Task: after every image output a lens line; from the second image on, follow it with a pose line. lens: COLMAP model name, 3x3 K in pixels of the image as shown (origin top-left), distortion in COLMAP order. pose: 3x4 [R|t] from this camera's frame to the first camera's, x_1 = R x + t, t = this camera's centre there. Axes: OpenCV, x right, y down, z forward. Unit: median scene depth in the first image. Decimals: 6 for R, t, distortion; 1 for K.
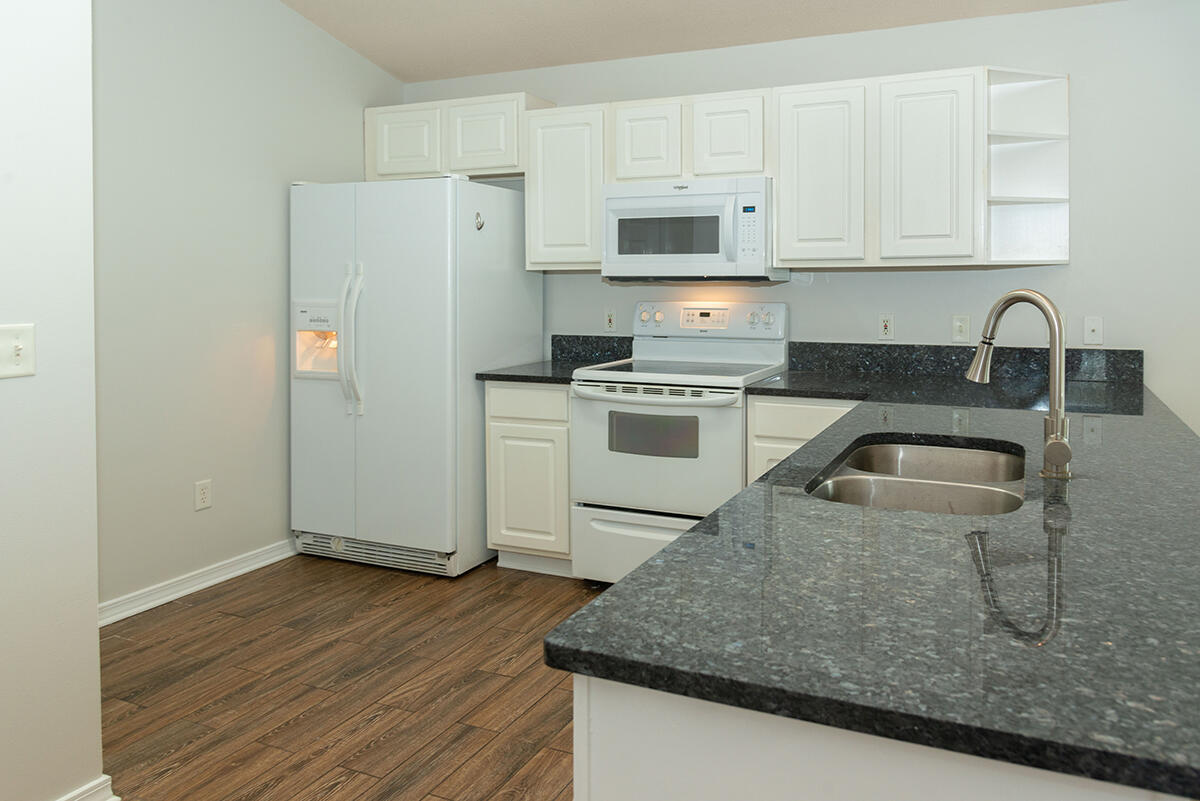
lens RADIAL K [[818.7, 0, 603.7], [0, 818.7, 367.4], [0, 0, 1]] dist [-0.000974, -0.002340]
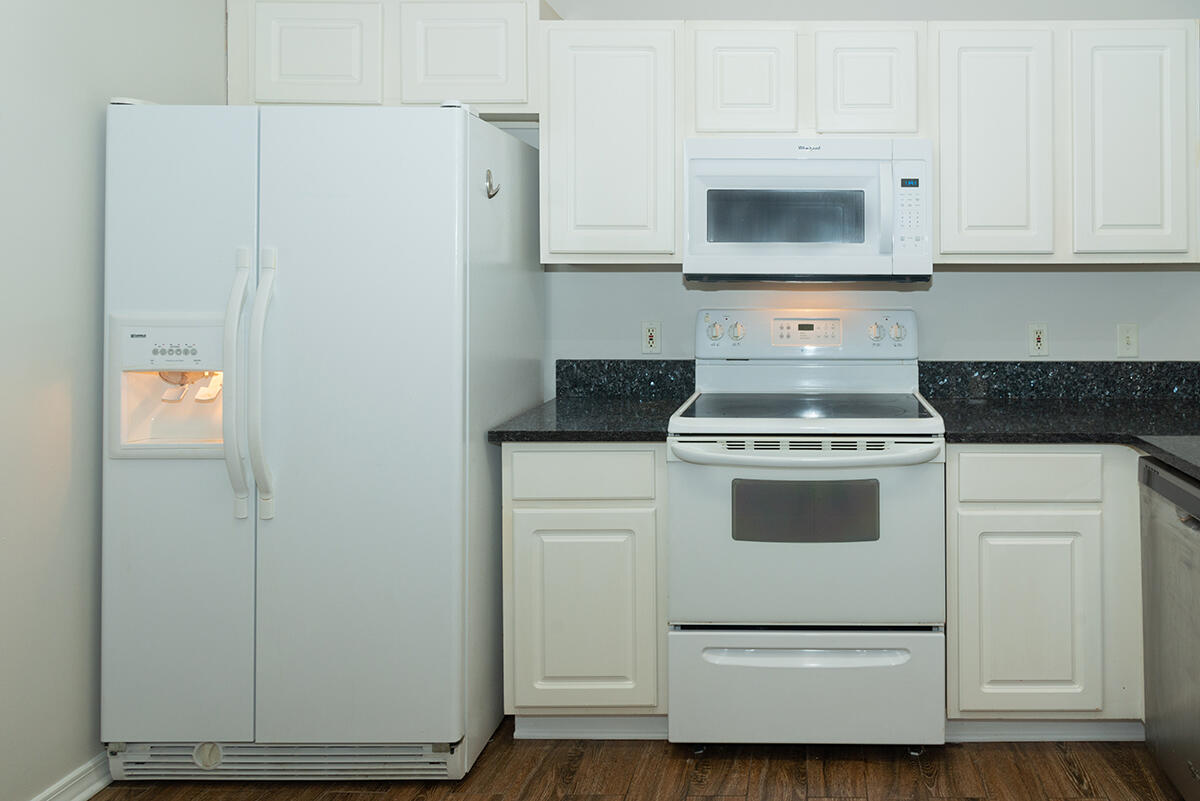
lens RADIAL K [[798.5, 0, 599.5], [0, 798.5, 319.4], [0, 0, 1]] dist [-0.002393, -0.000446]
pose [[0.915427, -0.018247, 0.402070, -0.327478], [0.039065, 0.998283, -0.043637, -0.048117], [-0.400584, 0.055653, 0.914568, 0.429816]]
